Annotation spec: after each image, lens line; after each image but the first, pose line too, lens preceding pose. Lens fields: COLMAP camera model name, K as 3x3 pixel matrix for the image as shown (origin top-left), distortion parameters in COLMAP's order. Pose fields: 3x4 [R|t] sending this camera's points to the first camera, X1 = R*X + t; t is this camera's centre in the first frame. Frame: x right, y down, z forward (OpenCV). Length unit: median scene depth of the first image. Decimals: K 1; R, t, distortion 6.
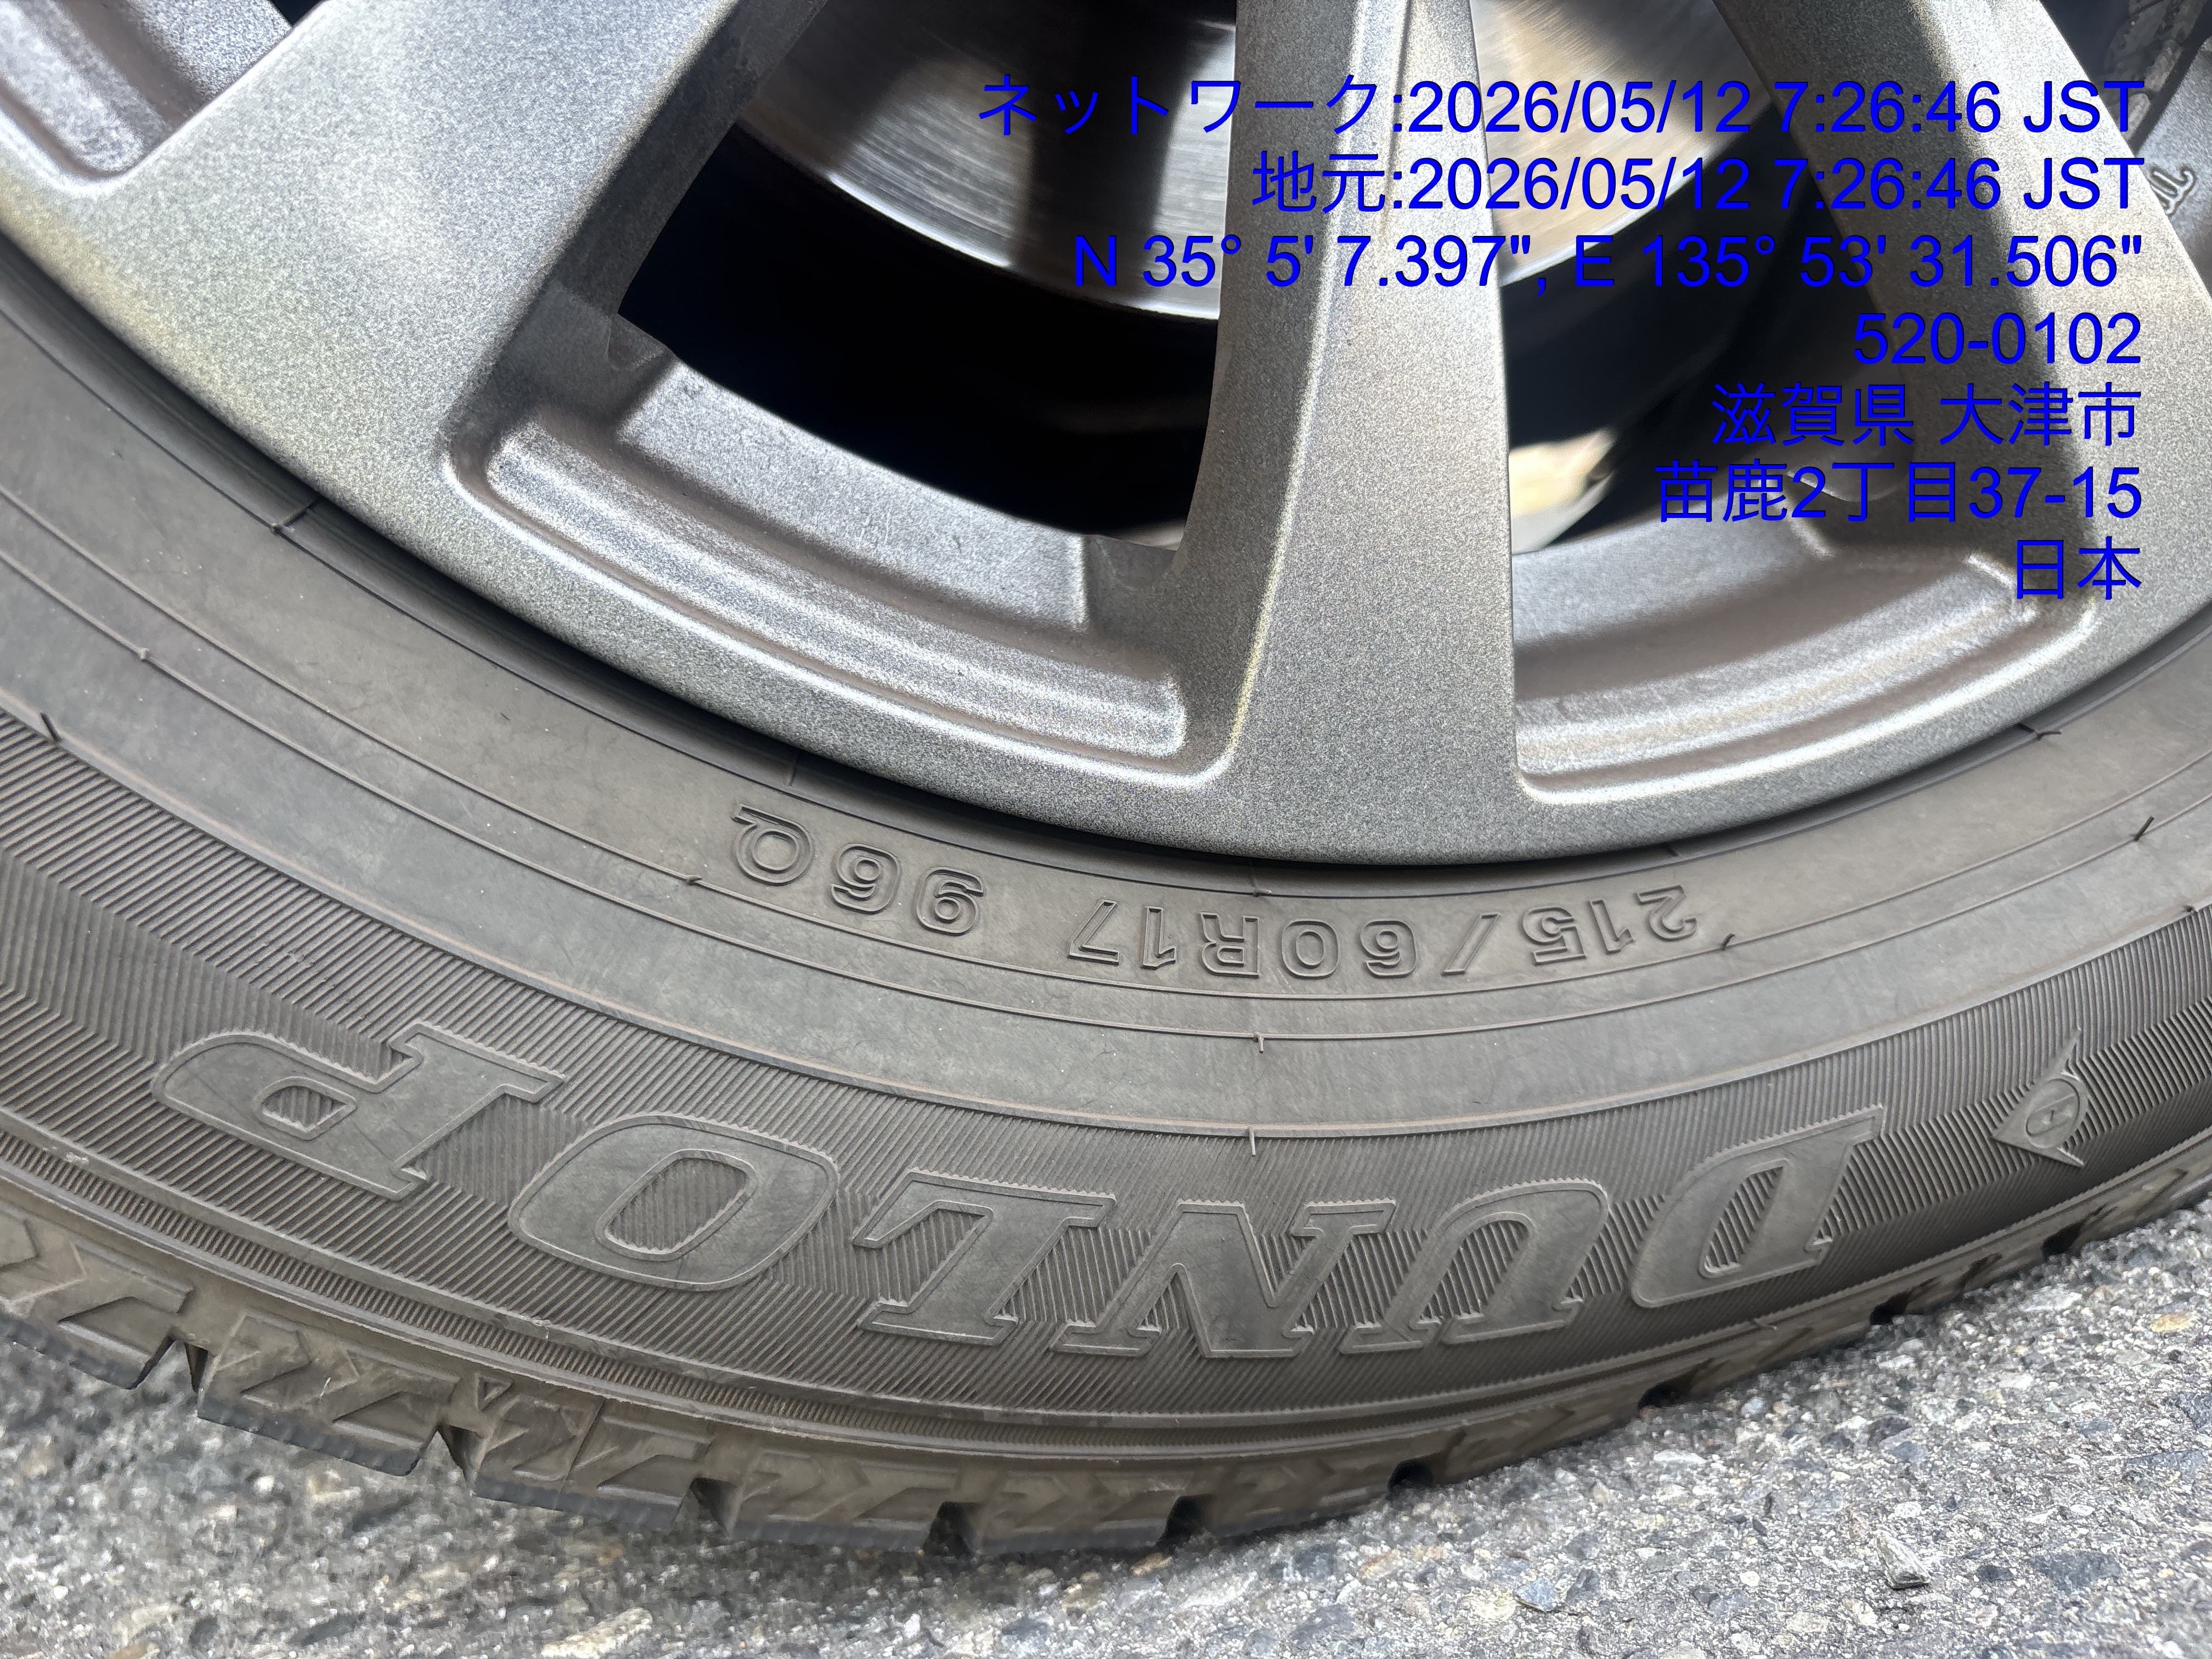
lens RADIAL K [[1726.9, 0, 1106.0], [0, 1726.9, 829.5], [0, 0, 1]] dist [0.004200, -0.036729]
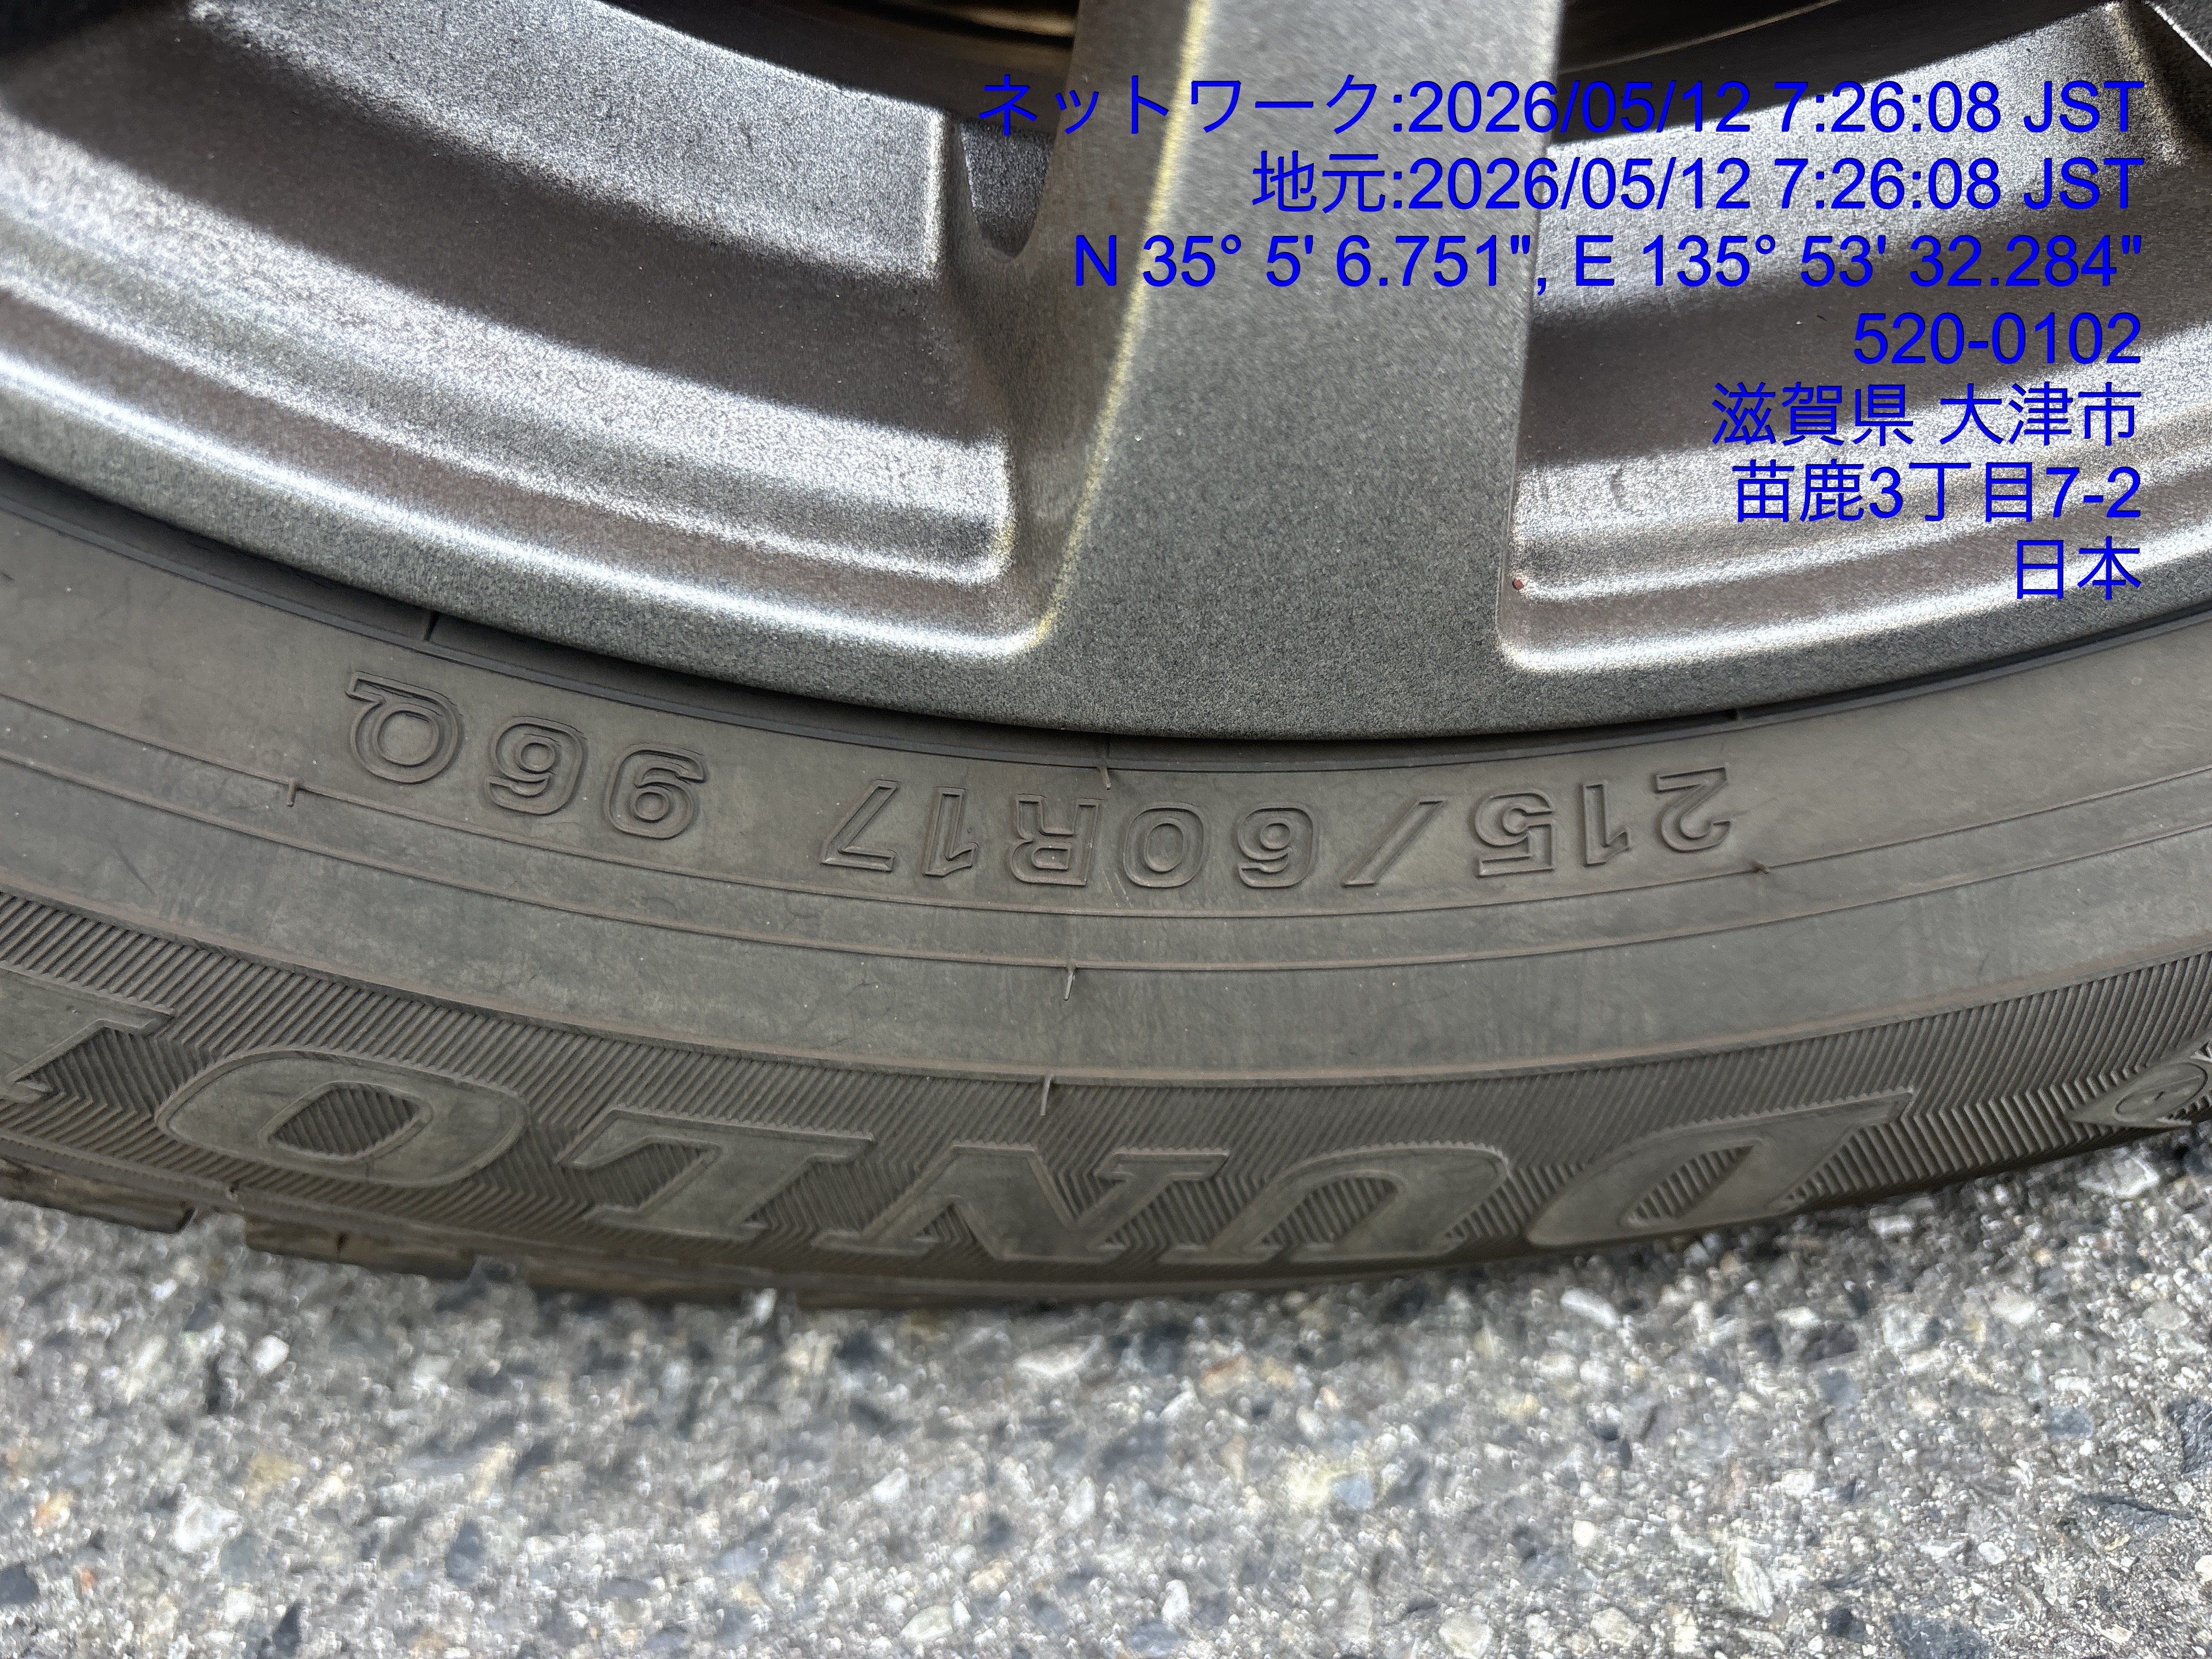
lens RADIAL K [[1763.4, 0, 1106.0], [0, 1763.4, 829.5], [0, 0, 1]] dist [0.004331, -0.041239]
pose [[0.984246, 0.127384, -0.122611, 0.190172], [-0.045079, 0.851361, 0.522640, -0.342061], [0.170962, -0.508879, 0.843691, 0.360887]]
